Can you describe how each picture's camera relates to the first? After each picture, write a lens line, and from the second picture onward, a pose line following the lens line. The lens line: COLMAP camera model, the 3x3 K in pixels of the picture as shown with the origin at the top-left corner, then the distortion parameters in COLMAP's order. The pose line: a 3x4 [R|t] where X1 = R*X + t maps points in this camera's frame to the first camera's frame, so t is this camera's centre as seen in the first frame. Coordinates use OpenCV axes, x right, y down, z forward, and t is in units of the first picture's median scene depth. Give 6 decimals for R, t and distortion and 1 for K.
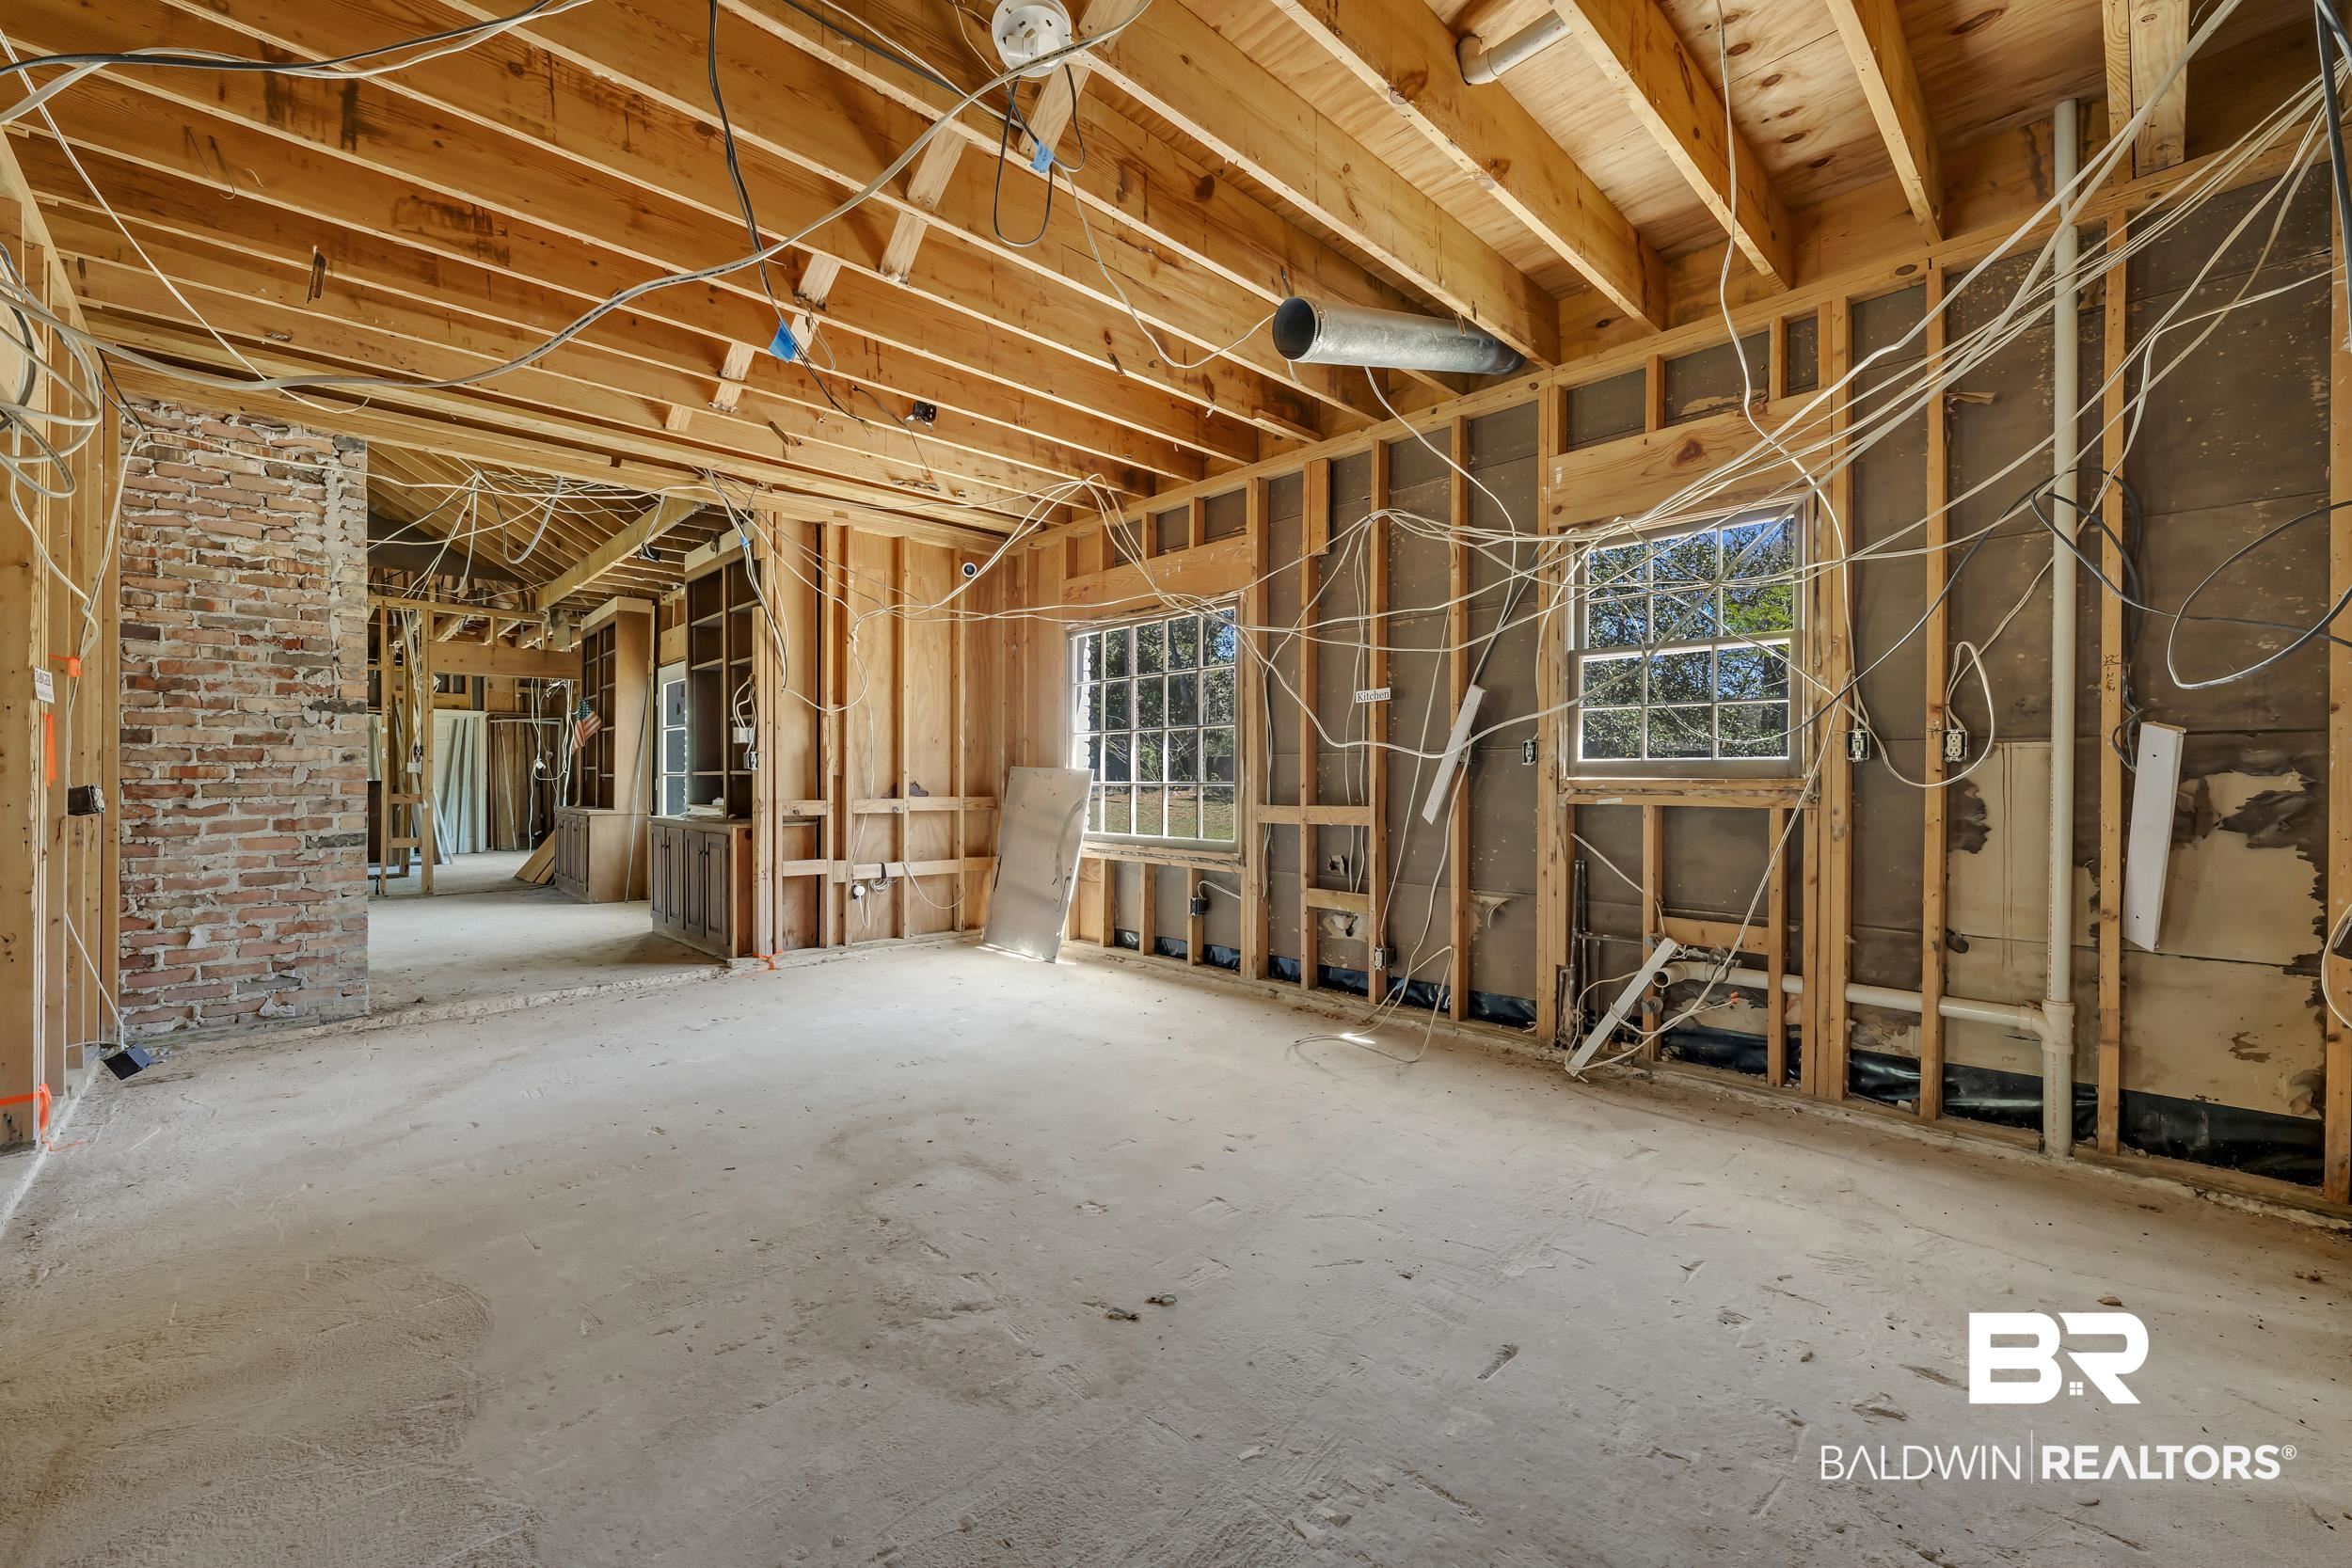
lens RADIAL K [[933.3, 0, 1181.7], [0, 933.3, 787.8], [0, 0, 1]] dist [-0.000998, -0.000202]
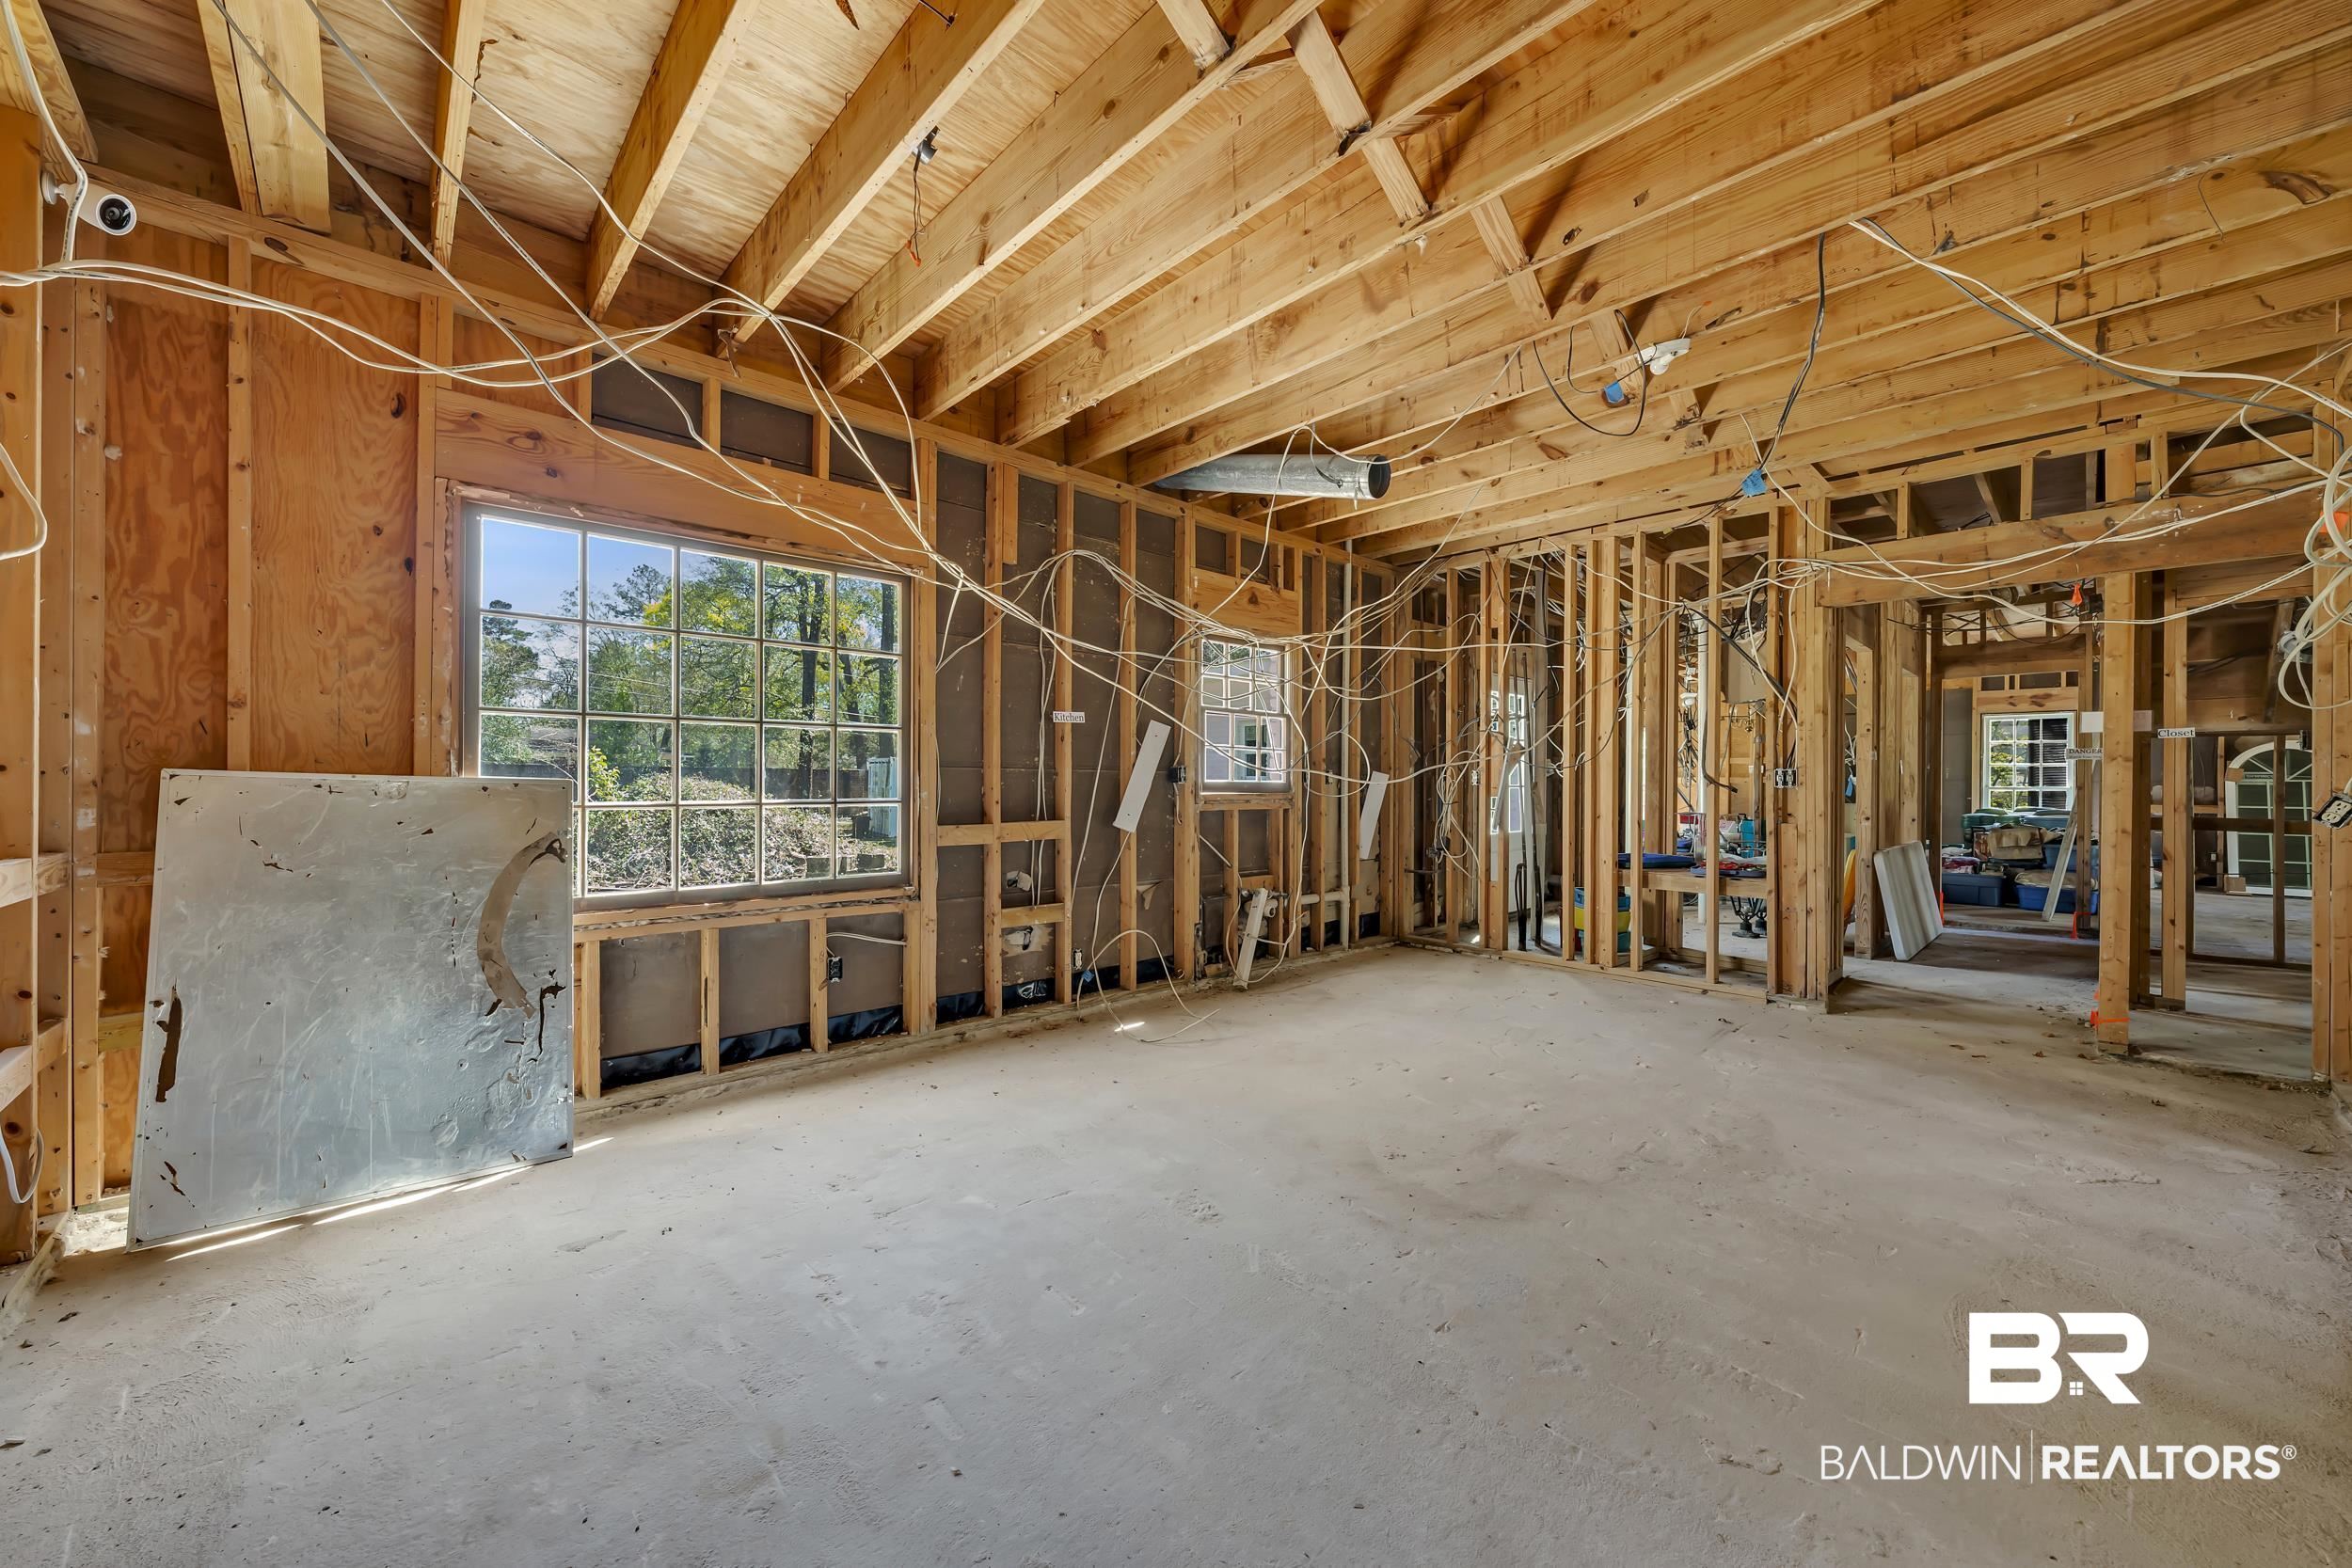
lens RADIAL K [[865.1, 0, 1195.2], [0, 865.1, 783.7], [0, 0, 1]] dist [-0.002396, -0.000249]
pose [[0.014938, 0.001282, 0.999888, -0.934295], [0.008323, 0.999964, -0.001406, -0.022836], [-0.999854, 0.008343, 0.014927, 0.991590]]
